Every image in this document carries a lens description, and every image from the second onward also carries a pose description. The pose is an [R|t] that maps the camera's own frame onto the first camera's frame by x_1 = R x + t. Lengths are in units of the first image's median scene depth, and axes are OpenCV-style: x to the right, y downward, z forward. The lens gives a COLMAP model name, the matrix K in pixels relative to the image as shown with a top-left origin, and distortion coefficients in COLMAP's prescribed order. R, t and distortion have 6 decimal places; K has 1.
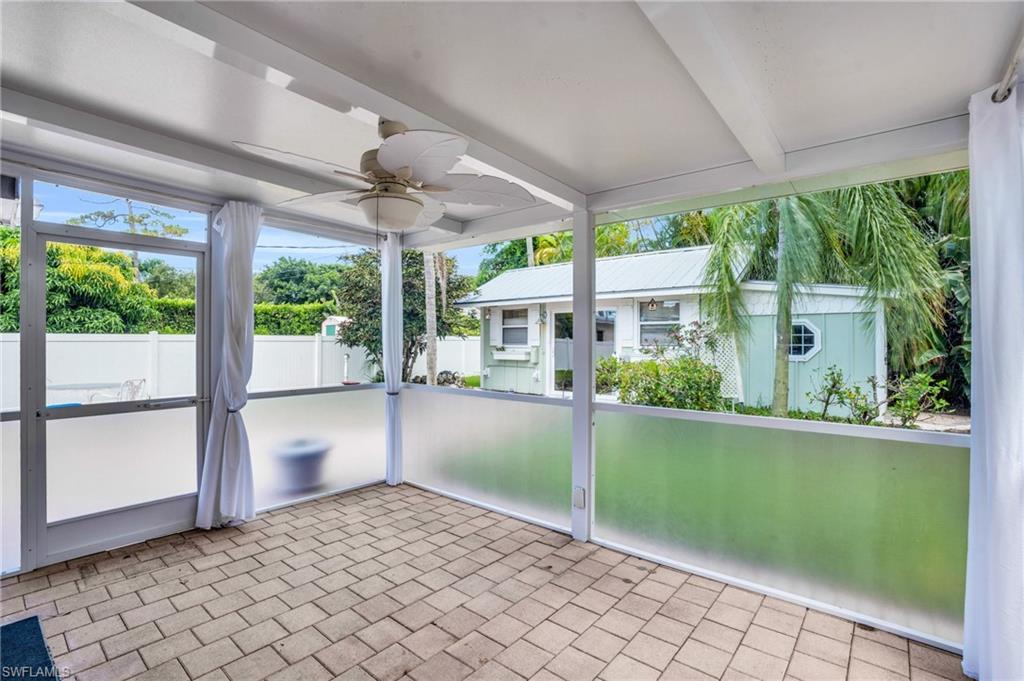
lens RADIAL K [[469.7, 0, 512.0], [0, 469.7, 340.5], [0, 0, 1]] dist [-0.056947, 0.017941]
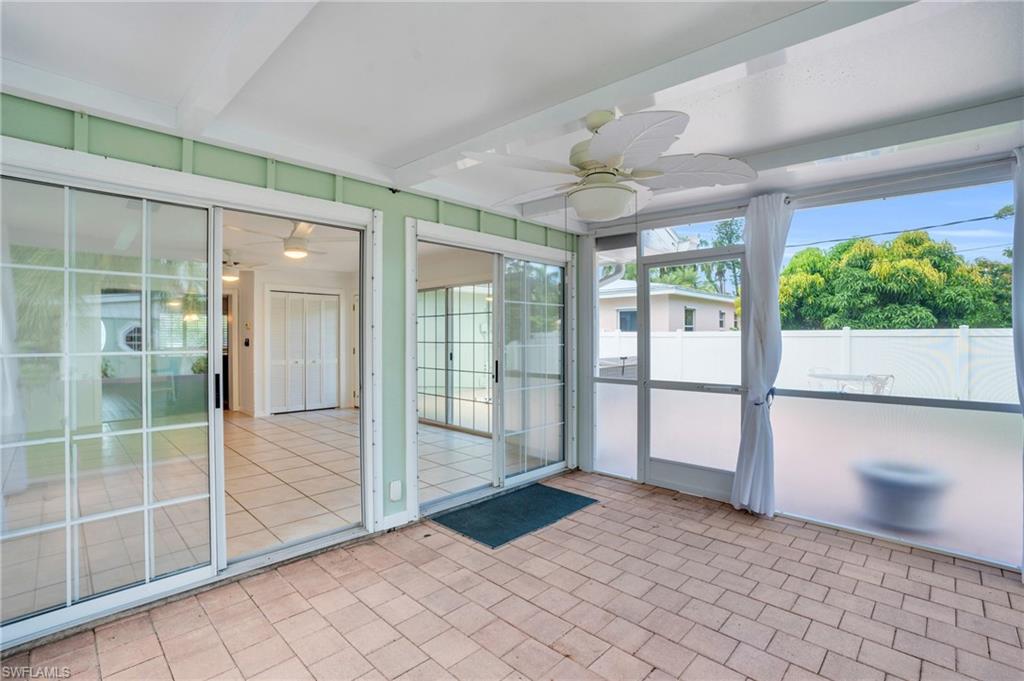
lens RADIAL K [[469.7, 0, 512.0], [0, 469.7, 340.5], [0, 0, 1]] dist [-0.056947, 0.017941]
pose [[-0.079385, 0.003968, -0.996836, 0.381020], [0.004166, 0.999985, 0.003649, 0.006479], [0.996835, -0.003863, -0.079400, 0.455889]]
